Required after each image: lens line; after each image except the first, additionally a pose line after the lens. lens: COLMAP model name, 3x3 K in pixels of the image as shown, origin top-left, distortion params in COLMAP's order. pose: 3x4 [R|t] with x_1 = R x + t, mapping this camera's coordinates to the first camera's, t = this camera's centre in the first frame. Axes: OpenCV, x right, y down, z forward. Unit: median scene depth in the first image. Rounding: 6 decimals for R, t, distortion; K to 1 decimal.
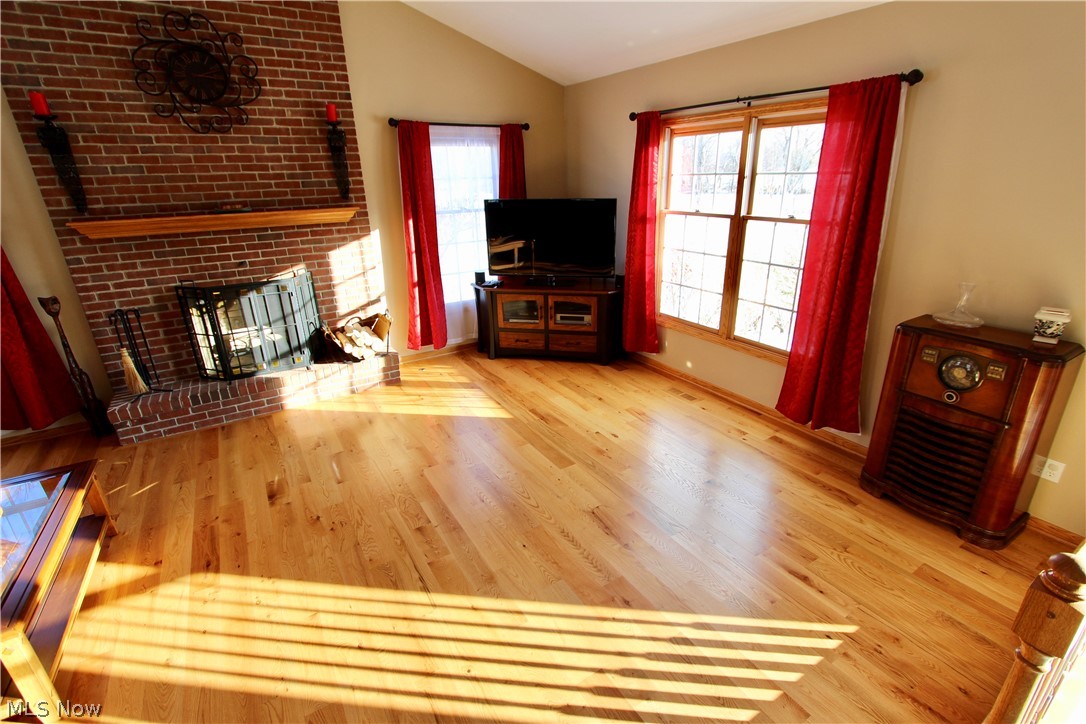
lens RADIAL K [[500.0, 0, 549.4], [0, 500.0, 362.1], [0, 0, 1]] dist [-0.014701, 0.001645]
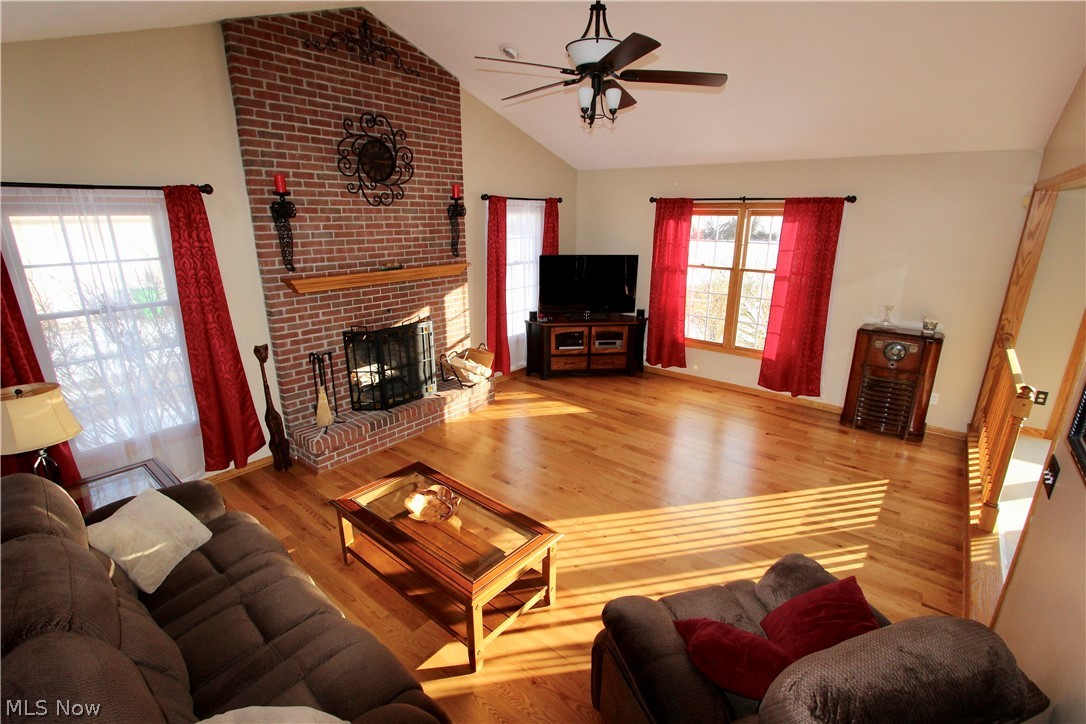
lens RADIAL K [[500.0, 0, 552.1], [0, 500.0, 363.5], [0, 0, 1]] dist [-0.014701, 0.001645]
pose [[0.943388, -0.070993, 0.324004, -0.666062], [0.094142, 0.993965, -0.056317, 0.033062], [-0.318050, 0.083631, 0.944378, -0.251514]]
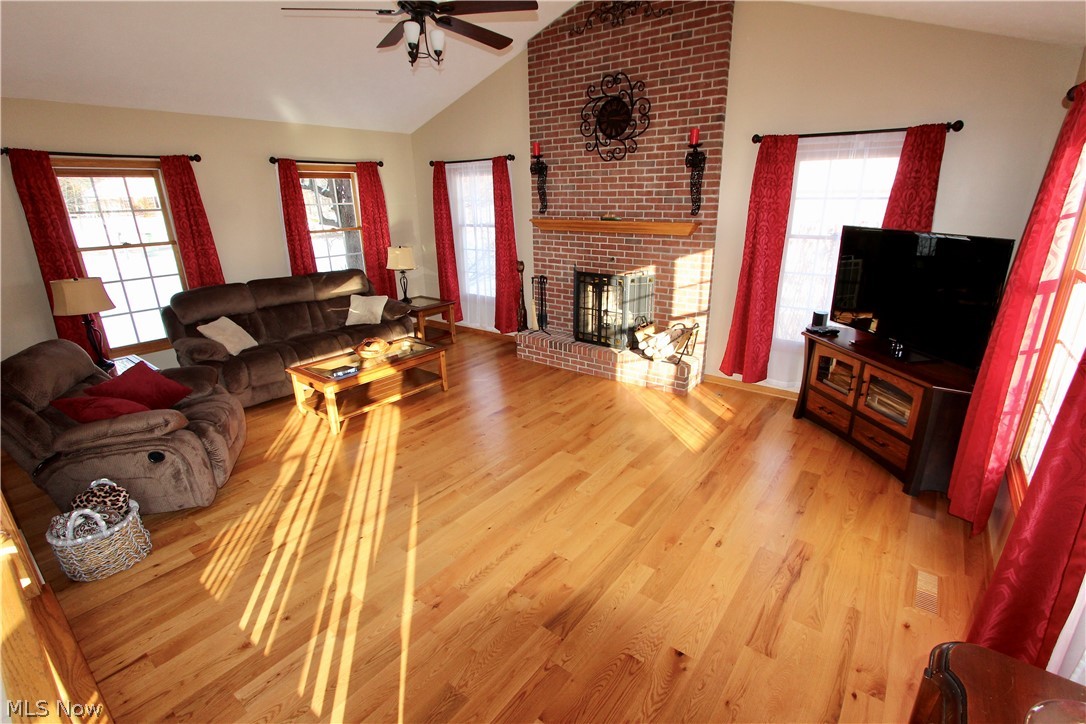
lens RADIAL K [[500.0, 0, 549.5], [0, 500.0, 364.1], [0, 0, 1]] dist [-0.014701, 0.001645]
pose [[0.350400, 0.315034, -0.882028, 0.580882], [-0.326550, 0.923734, 0.200203, -0.158729], [0.877830, 0.217875, 0.426550, 0.373288]]
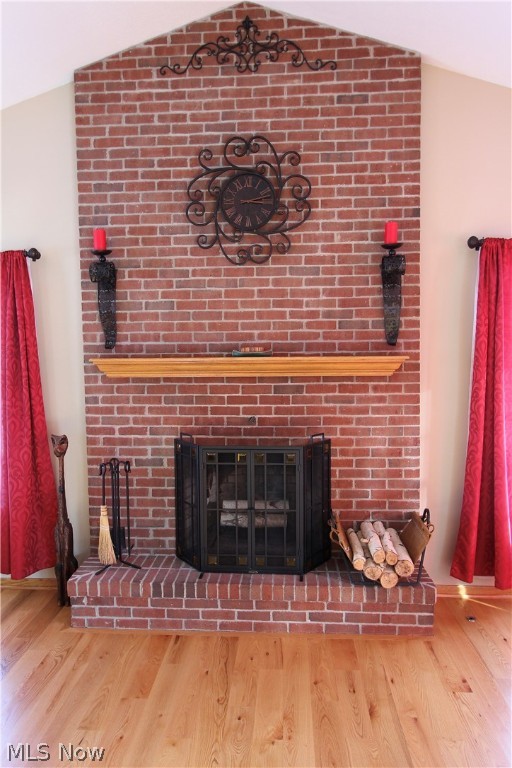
lens RADIAL K [[559.6, 0, 251.2], [0, 559.6, 373.7], [0, 0, 1]] dist [-0.011738, 0.023608]
pose [[0.806618, 0.046621, -0.589231, -0.109761], [-0.214477, 0.952026, -0.218280, -0.079053], [0.550787, 0.302445, 0.777921, 0.309913]]
